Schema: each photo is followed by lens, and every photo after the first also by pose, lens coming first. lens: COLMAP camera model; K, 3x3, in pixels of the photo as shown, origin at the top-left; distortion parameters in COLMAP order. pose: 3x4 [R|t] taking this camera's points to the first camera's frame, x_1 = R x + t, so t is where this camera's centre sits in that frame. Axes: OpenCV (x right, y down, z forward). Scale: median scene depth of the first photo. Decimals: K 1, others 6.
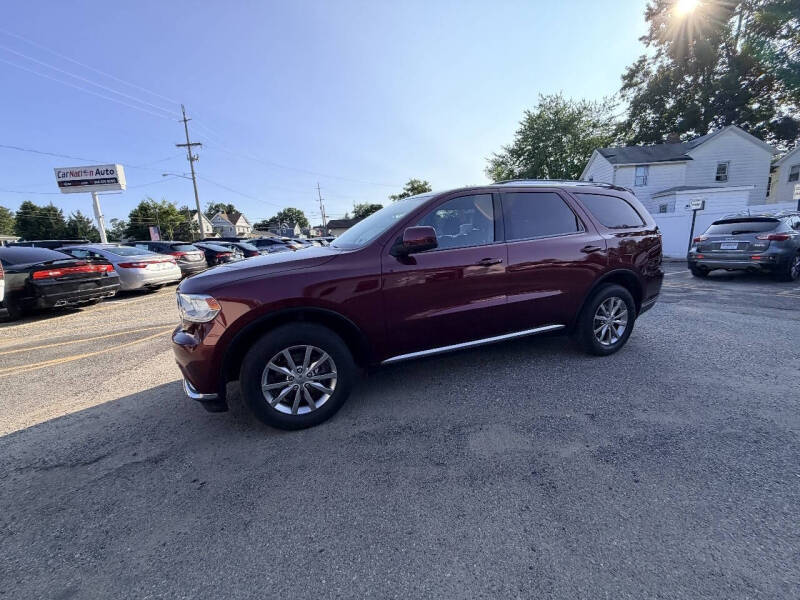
lens RADIAL K [[318.2, 0, 398.8], [0, 318.2, 301.2], [0, 0, 1]] dist [-0.000038, 0.000088]
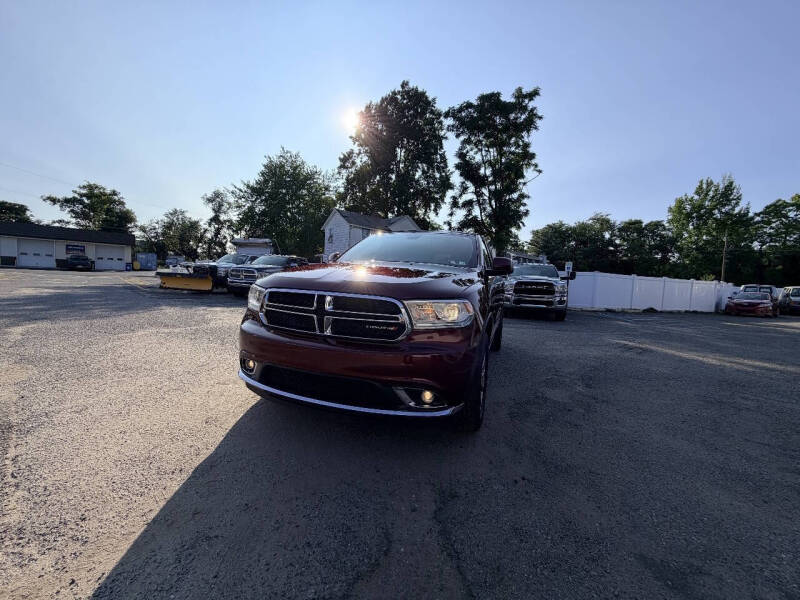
lens RADIAL K [[318.2, 0, 397.7], [0, 318.2, 299.3], [0, 0, 1]] dist [-0.000038, 0.000088]
pose [[0.662633, 0.030009, 0.748343, -0.138792], [0.061943, 0.993578, -0.094691, 0.005702], [-0.746378, 0.109100, 0.656518, 0.046872]]
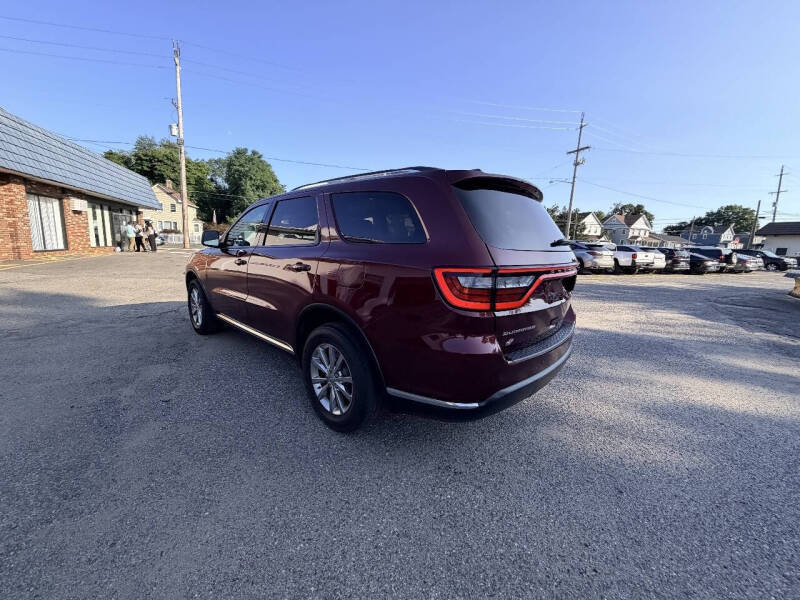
lens RADIAL K [[318.2, 0, 398.4], [0, 318.2, 299.8], [0, 0, 1]] dist [-0.000038, 0.000088]
pose [[0.429021, 0.217859, -0.876629, 0.197851], [-0.225207, 0.965631, 0.129762, -0.033924], [0.874770, 0.141752, 0.463339, 0.120753]]
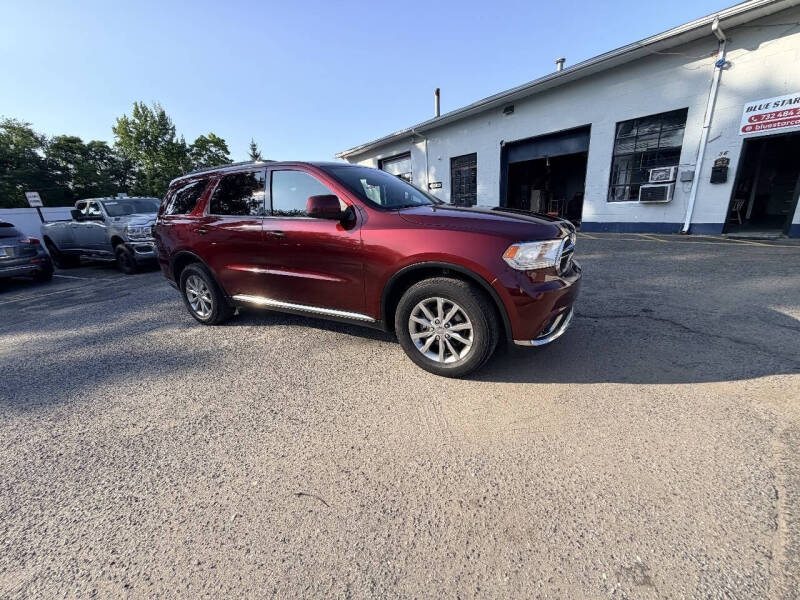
lens RADIAL K [[318.2, 0, 398.6], [0, 318.2, 299.1], [0, 0, 1]] dist [-0.000038, 0.000088]
pose [[-0.633316, -0.140967, 0.760946, -0.136607], [0.228002, 0.905641, 0.357533, -0.041452], [-0.739544, 0.399929, -0.541416, 0.249225]]
